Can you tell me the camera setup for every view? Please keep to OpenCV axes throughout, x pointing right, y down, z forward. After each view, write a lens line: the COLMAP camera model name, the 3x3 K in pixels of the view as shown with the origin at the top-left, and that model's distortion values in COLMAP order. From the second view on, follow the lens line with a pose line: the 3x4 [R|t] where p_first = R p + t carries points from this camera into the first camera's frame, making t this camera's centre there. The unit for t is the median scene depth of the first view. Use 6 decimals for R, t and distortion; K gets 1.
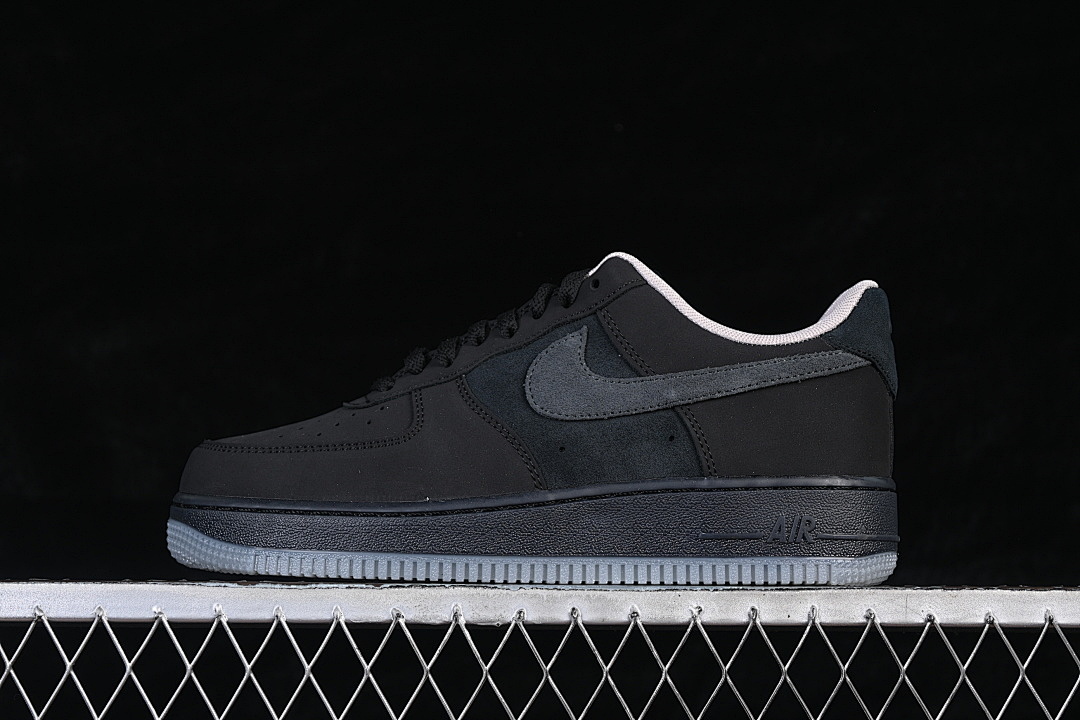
lens RADIAL K [[2269.1, 0, 541.4], [0, 2269.1, 351.4], [0, 0, 1]] dist [-0.030916, 0.000000]
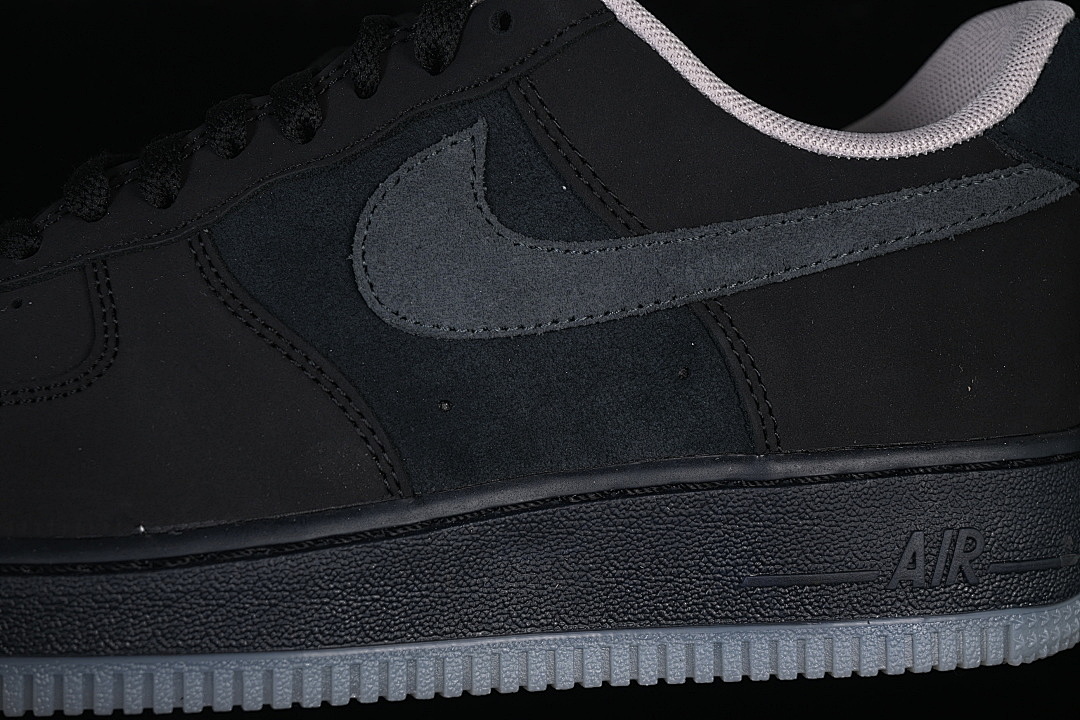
lens RADIAL K [[2269.1, 0, 542.6], [0, 2269.1, 356.5], [0, 0, 1]] dist [-0.030916, 0.000000]
pose [[0.980428, -0.038085, 0.193159, -0.056148], [-0.000633, 0.980497, 0.196533, -0.052456], [-0.196877, -0.192809, 0.961283, 0.557086]]
